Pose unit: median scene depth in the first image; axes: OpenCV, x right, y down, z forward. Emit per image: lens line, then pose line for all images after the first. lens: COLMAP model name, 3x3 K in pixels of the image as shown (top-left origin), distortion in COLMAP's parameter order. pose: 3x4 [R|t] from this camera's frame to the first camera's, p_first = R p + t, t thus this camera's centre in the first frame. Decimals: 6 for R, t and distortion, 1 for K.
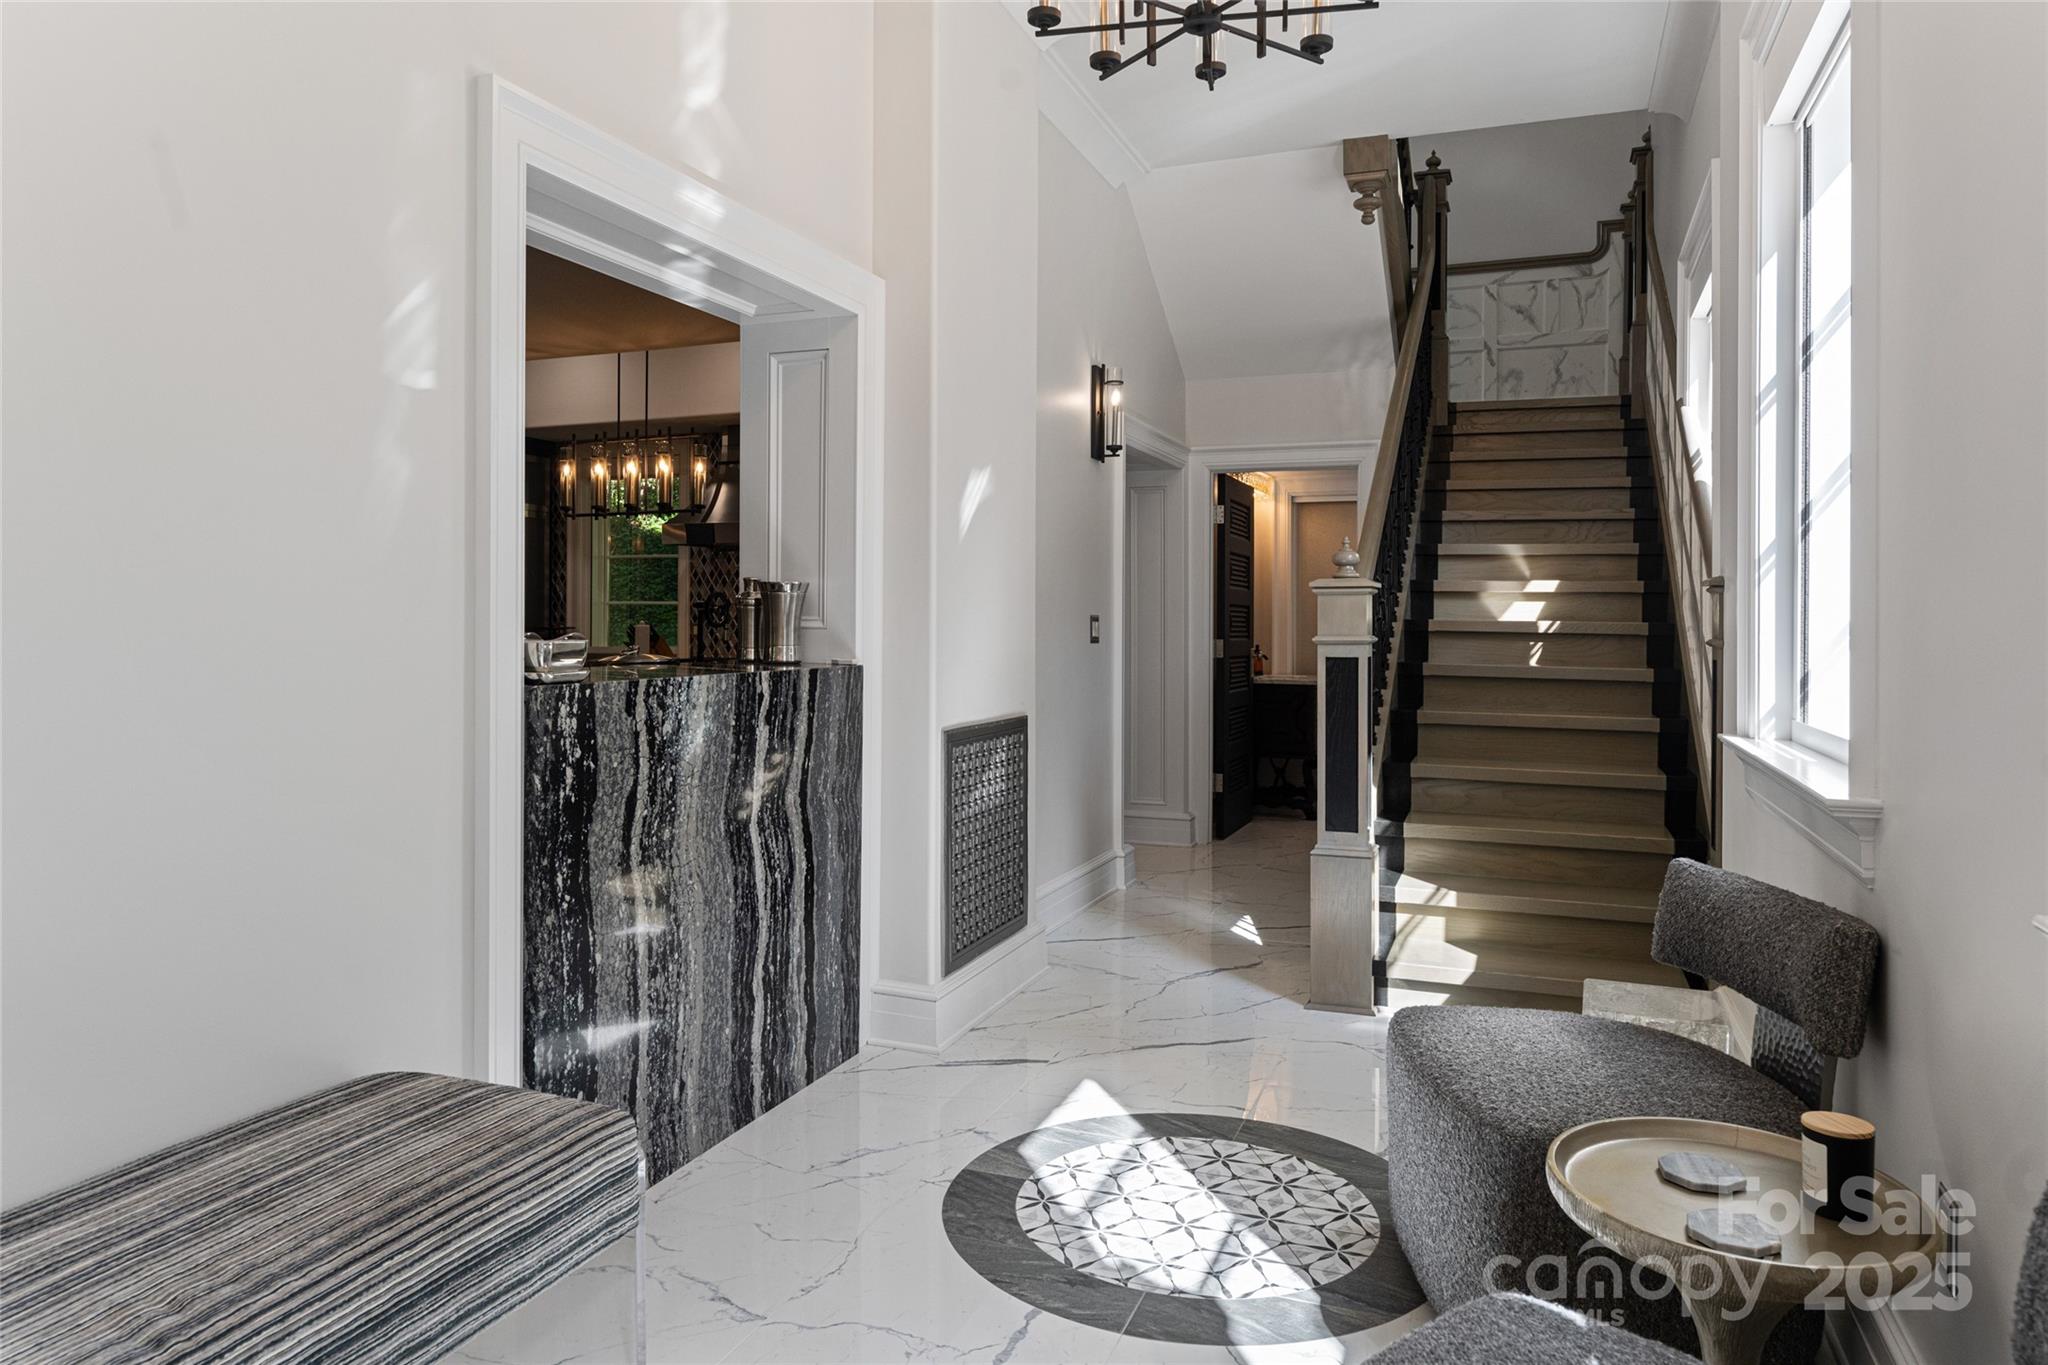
lens RADIAL K [[1281.3, 0, 1057.8], [0, 1281.3, 628.0], [0, 0, 1]] dist [-0.008966, 0.000009]
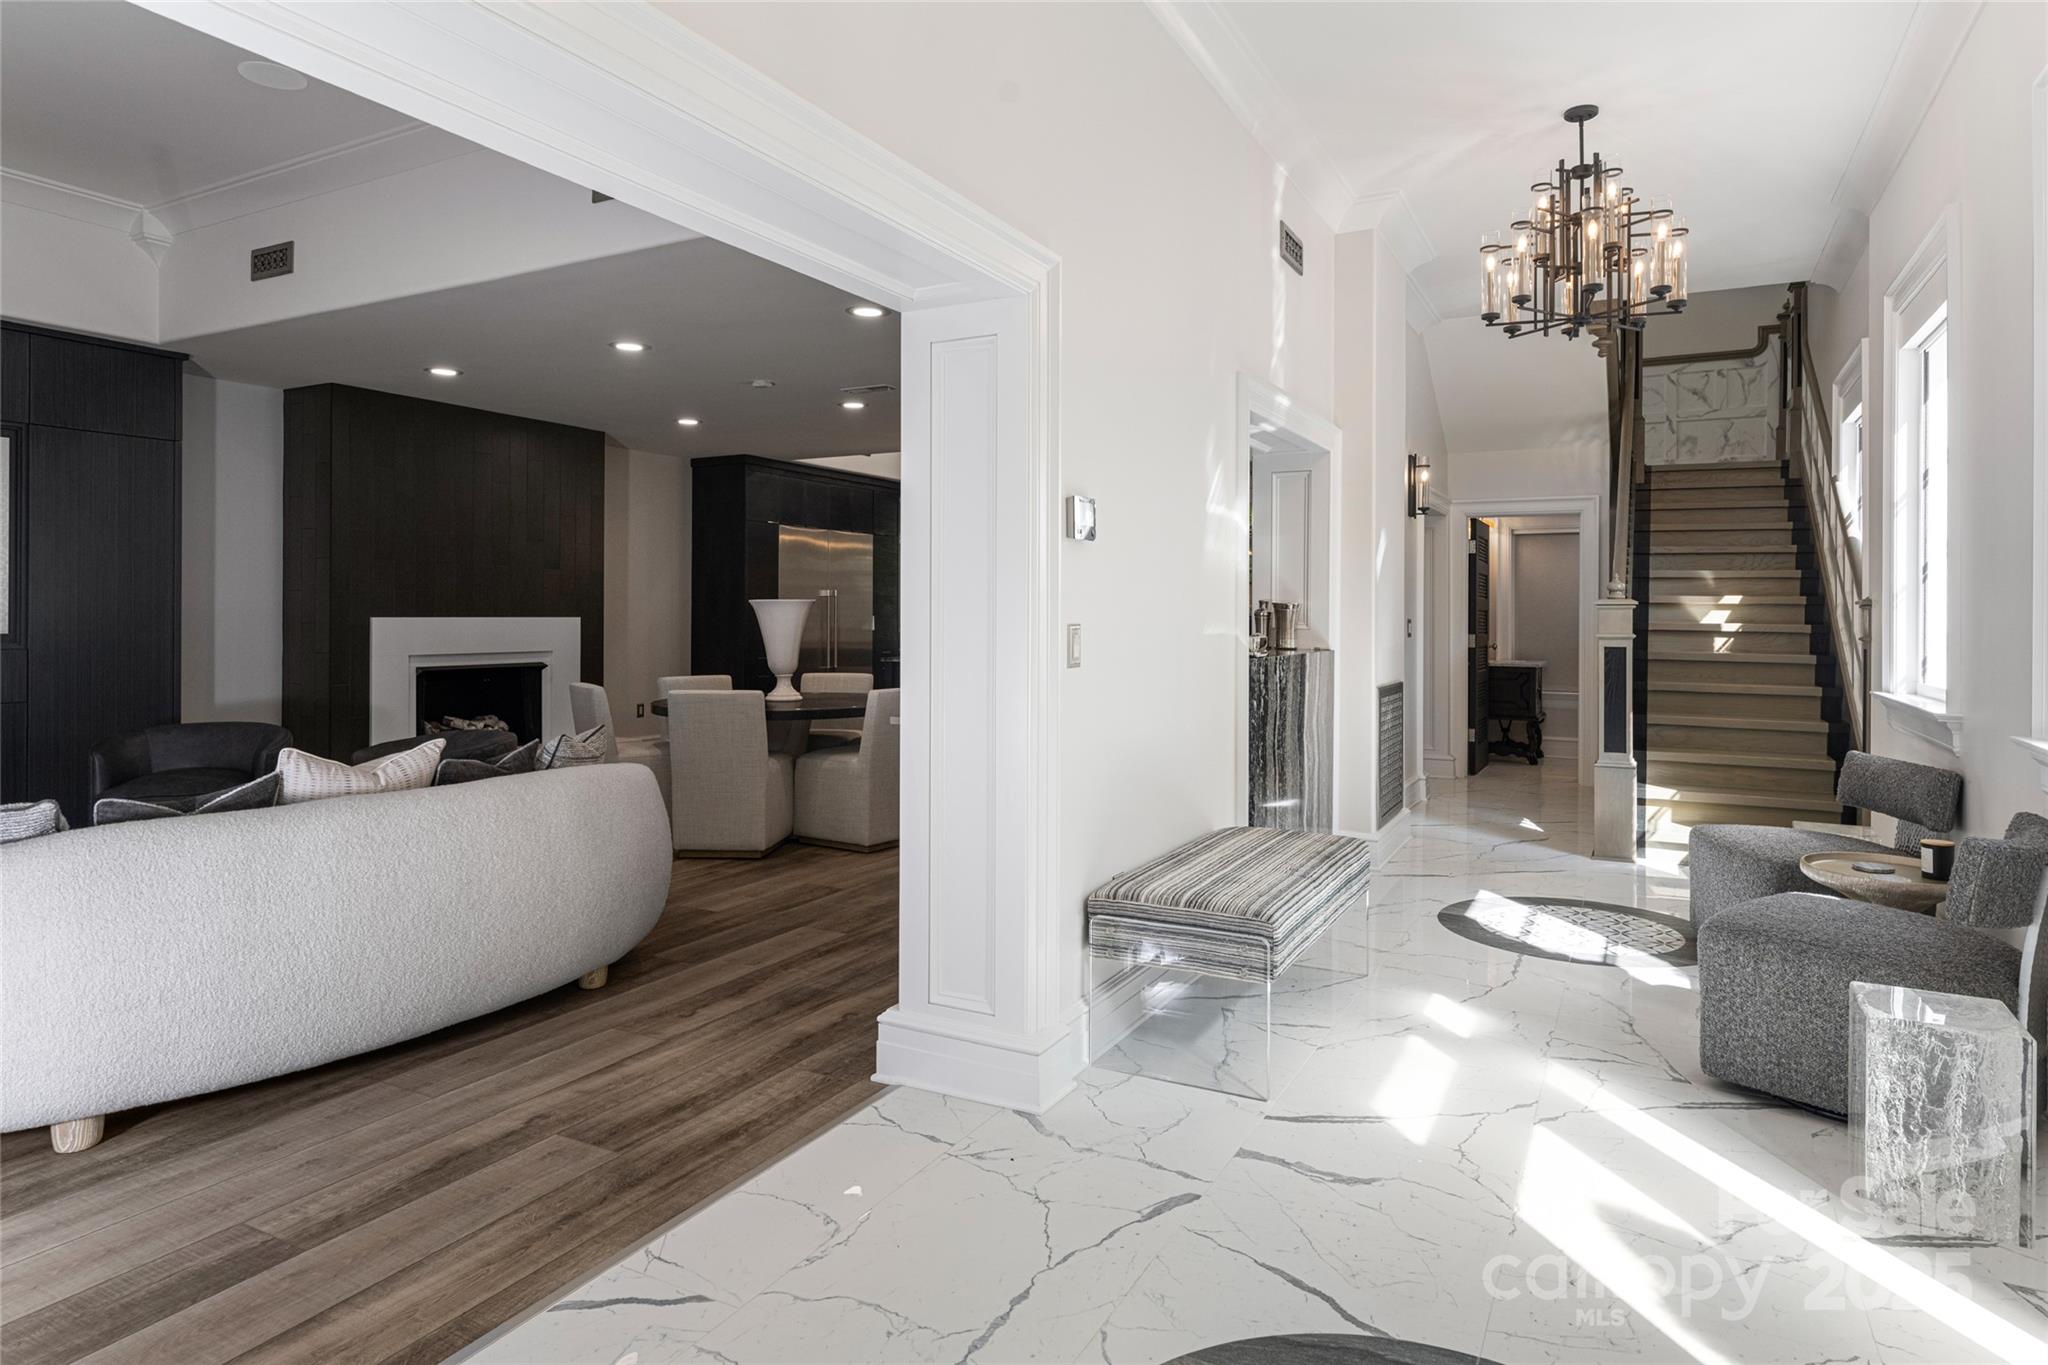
lens RADIAL K [[1116.1, 0, 1045.8], [0, 1116.1, 616.7], [0, 0, 1]] dist [0.008994, -0.002270]
pose [[0.990182, 0.000666, -0.139780, -0.221162], [-0.001201, 0.999992, -0.003743, -0.007213], [0.139776, 0.003874, 0.990176, -0.388099]]
